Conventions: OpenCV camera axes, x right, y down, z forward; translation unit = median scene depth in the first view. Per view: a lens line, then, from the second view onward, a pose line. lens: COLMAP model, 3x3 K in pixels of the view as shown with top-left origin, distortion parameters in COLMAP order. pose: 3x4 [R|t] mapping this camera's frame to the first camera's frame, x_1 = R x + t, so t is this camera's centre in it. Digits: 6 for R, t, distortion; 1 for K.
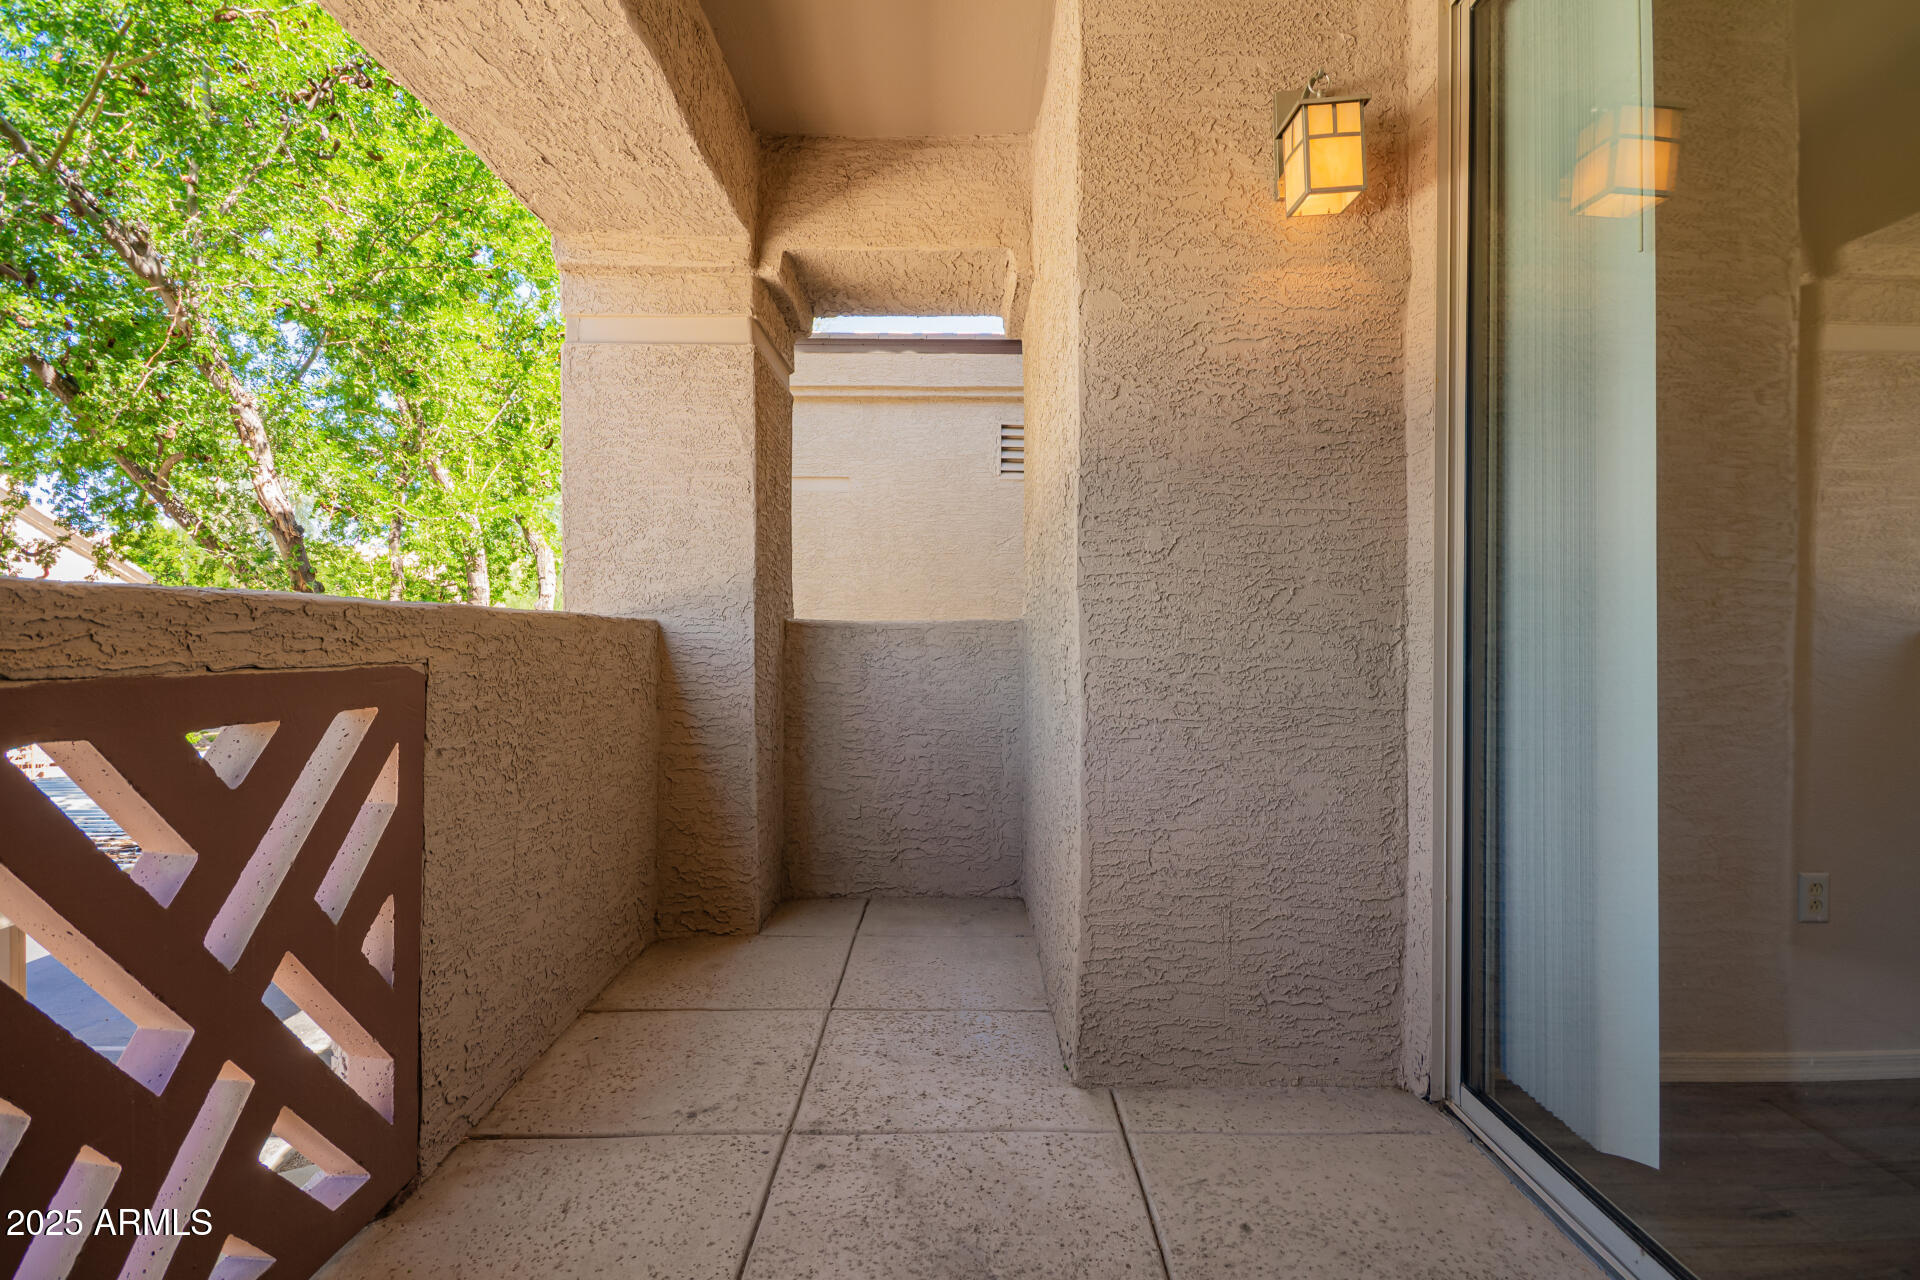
lens RADIAL K [[889.1, 0, 943.8], [0, 889.1, 634.0], [0, 0, 1]] dist [0.002900, 0.001752]
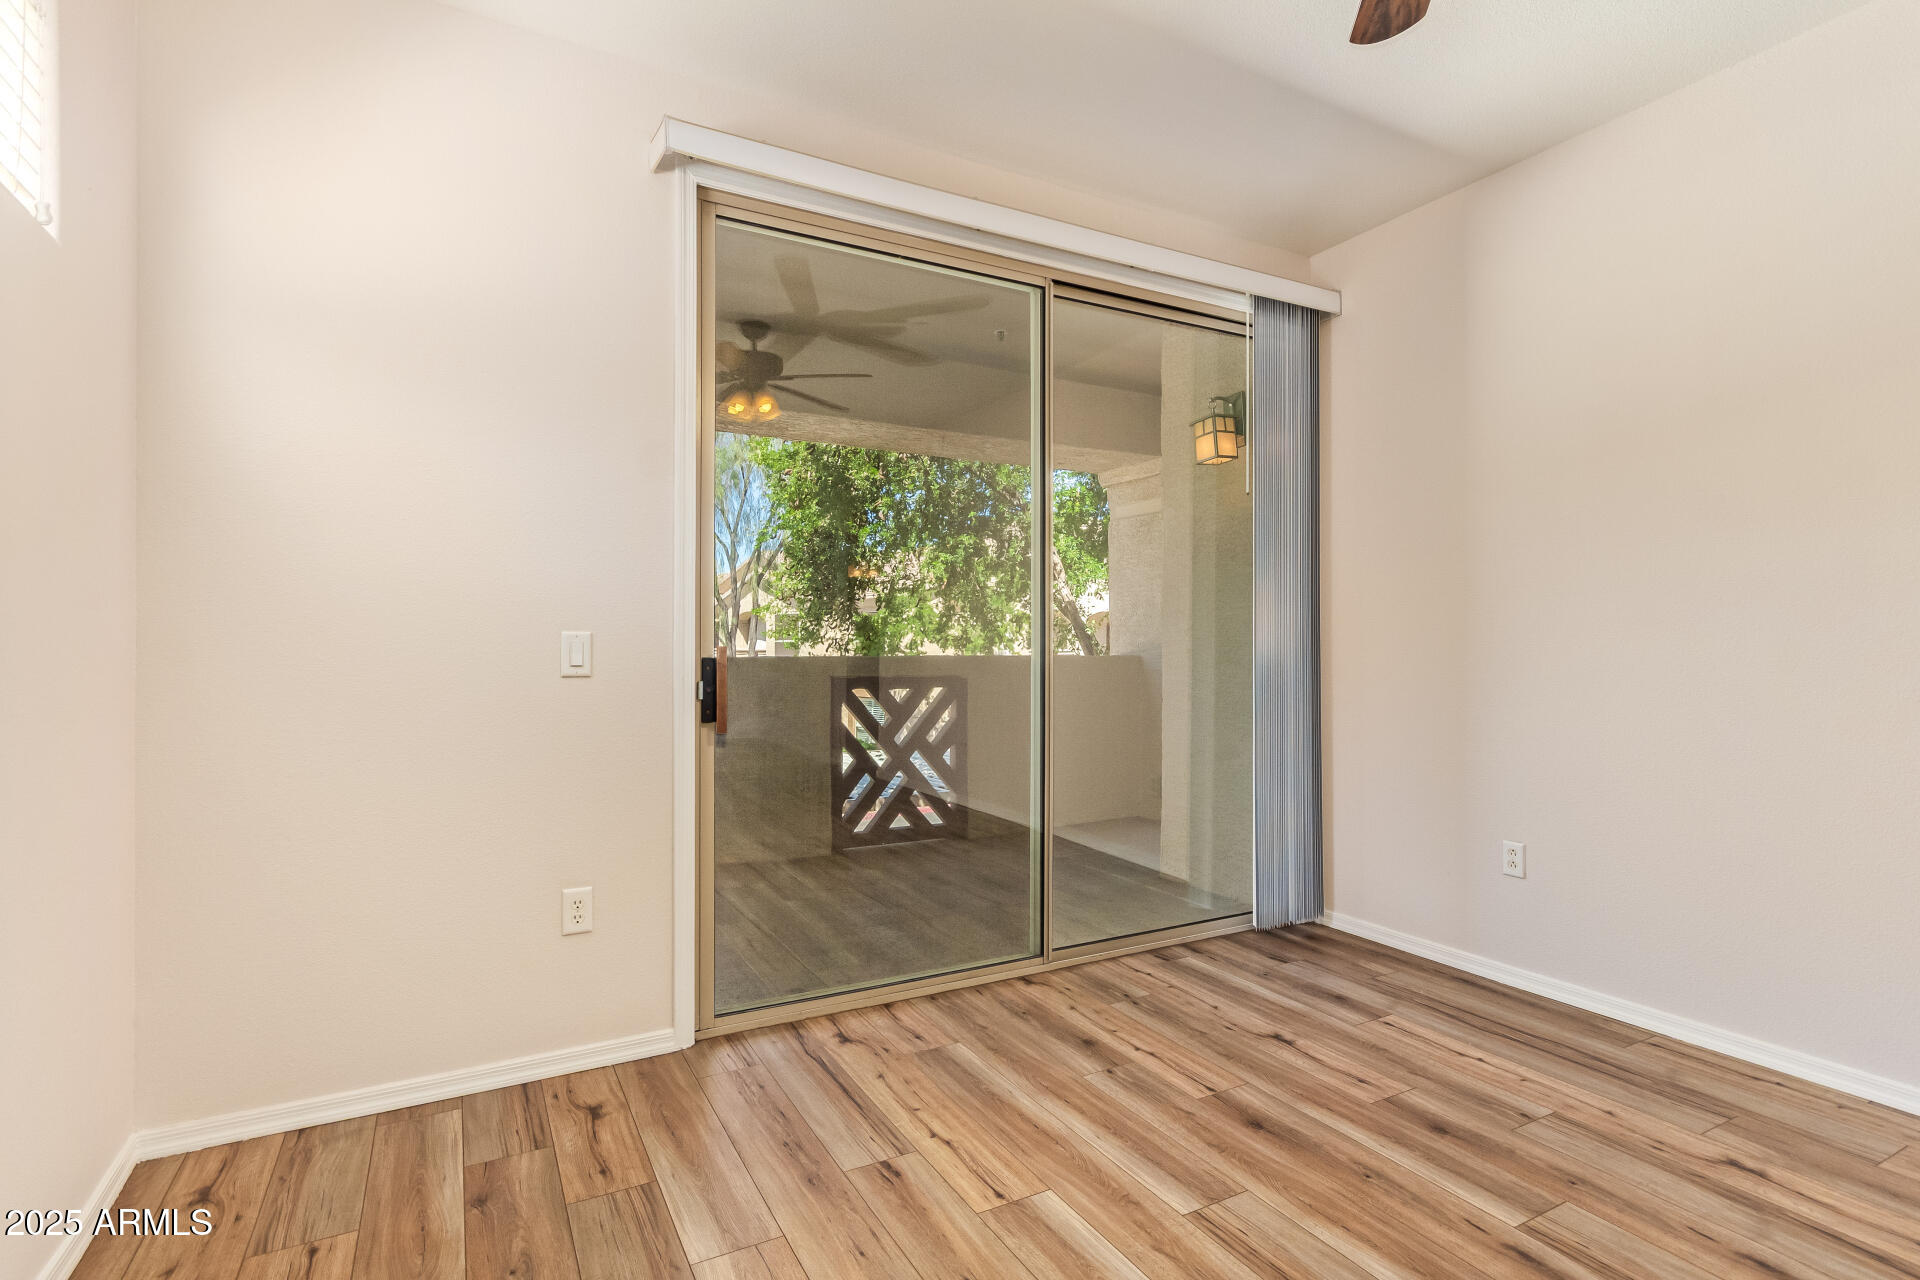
lens RADIAL K [[889.1, 0, 919.6], [0, 889.1, 653.7], [0, 0, 1]] dist [0.002900, 0.001752]
pose [[0.459335, 0.007236, -0.888234, 1.446921], [0.004018, 0.999940, 0.010224, -0.051891], [0.888254, -0.008265, 0.459278, -0.406466]]
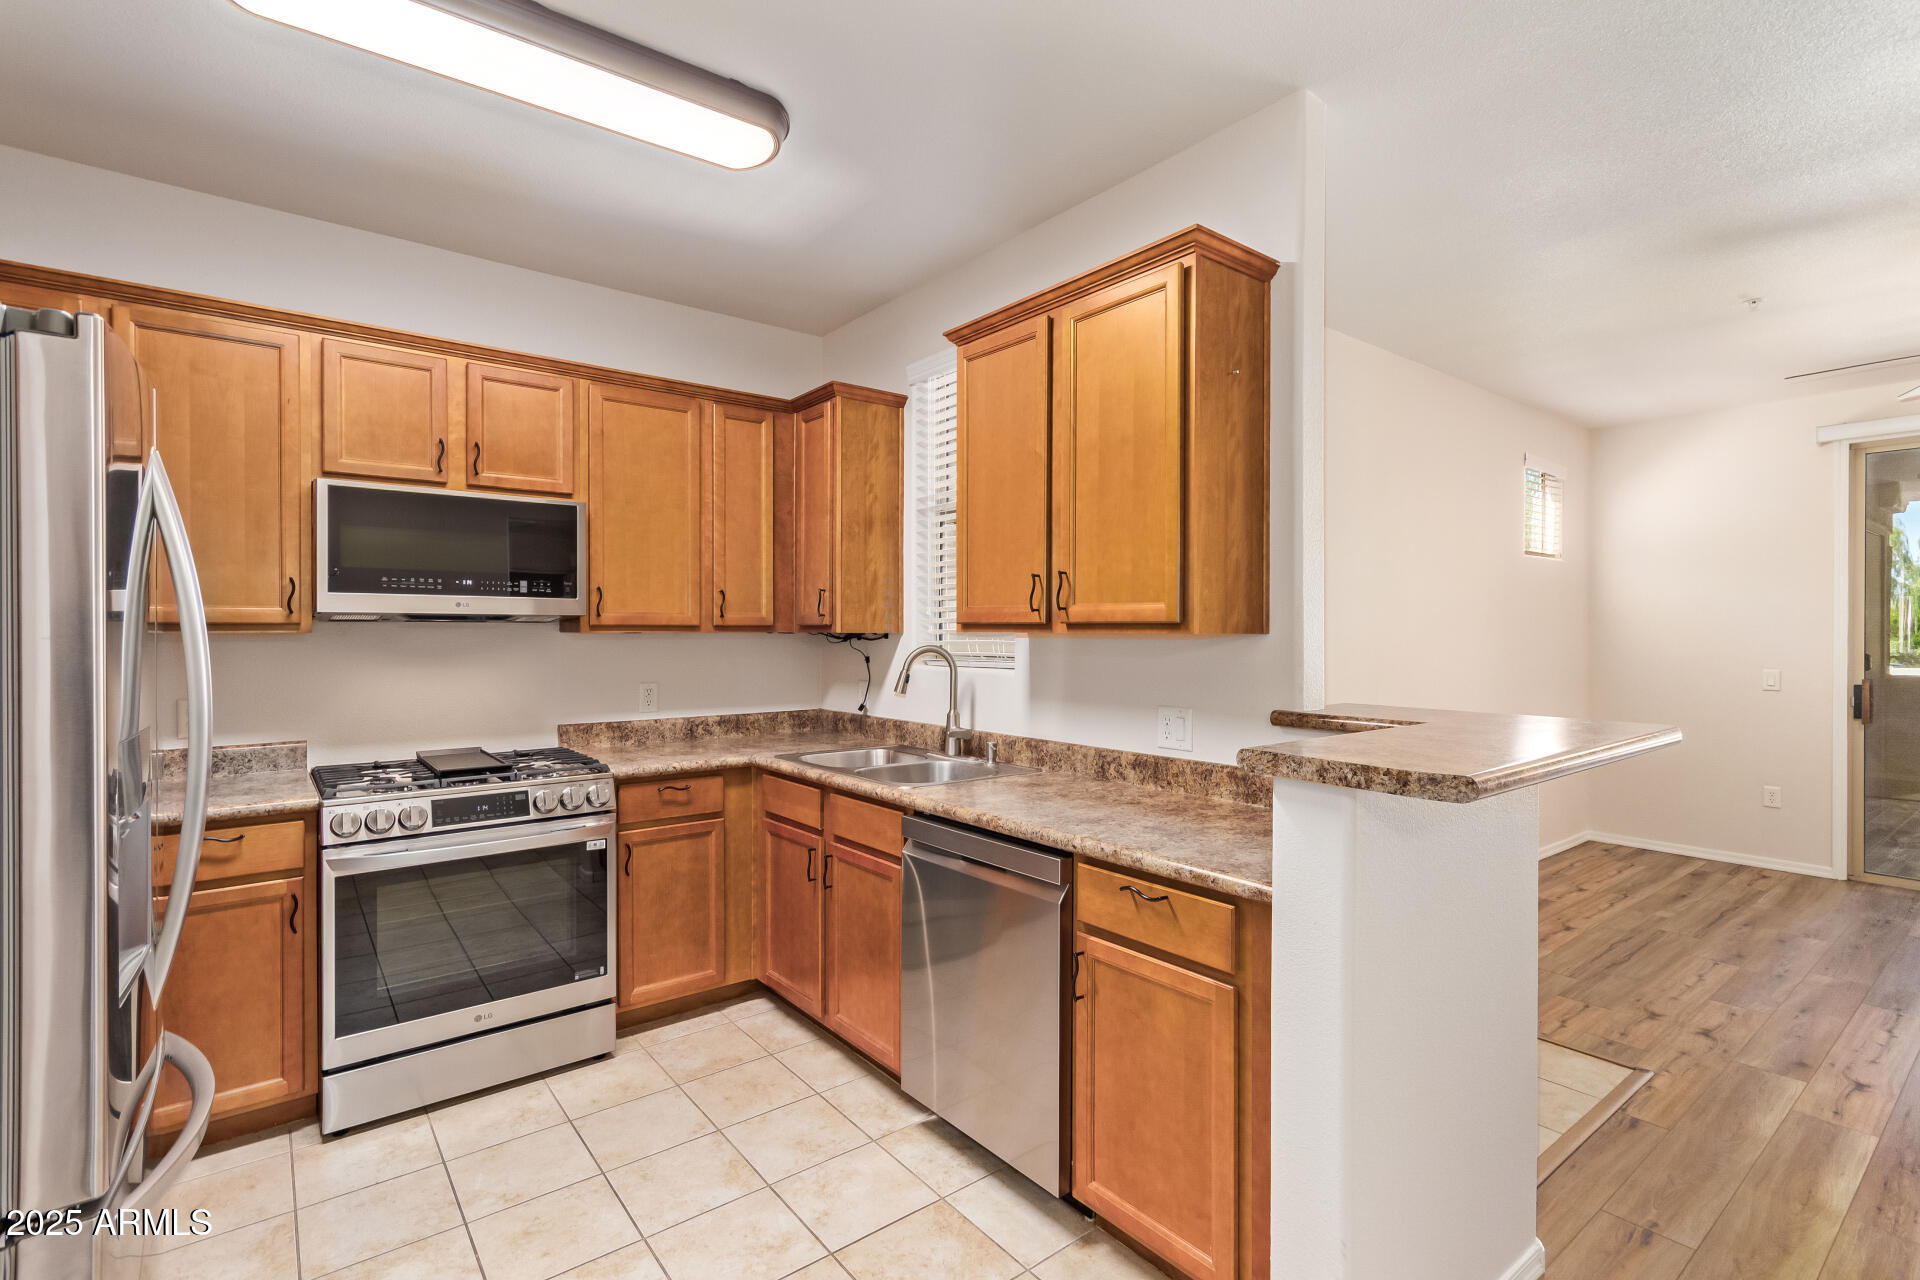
lens RADIAL K [[889.1, 0, 970.7], [0, 889.1, 633.9], [0, 0, 1]] dist [0.002900, 0.001752]
pose [[-0.783575, 0.003056, -0.621289, 3.146397], [0.005635, 0.999982, -0.002189, -0.151817], [0.621271, -0.005216, -0.783578, 0.160271]]
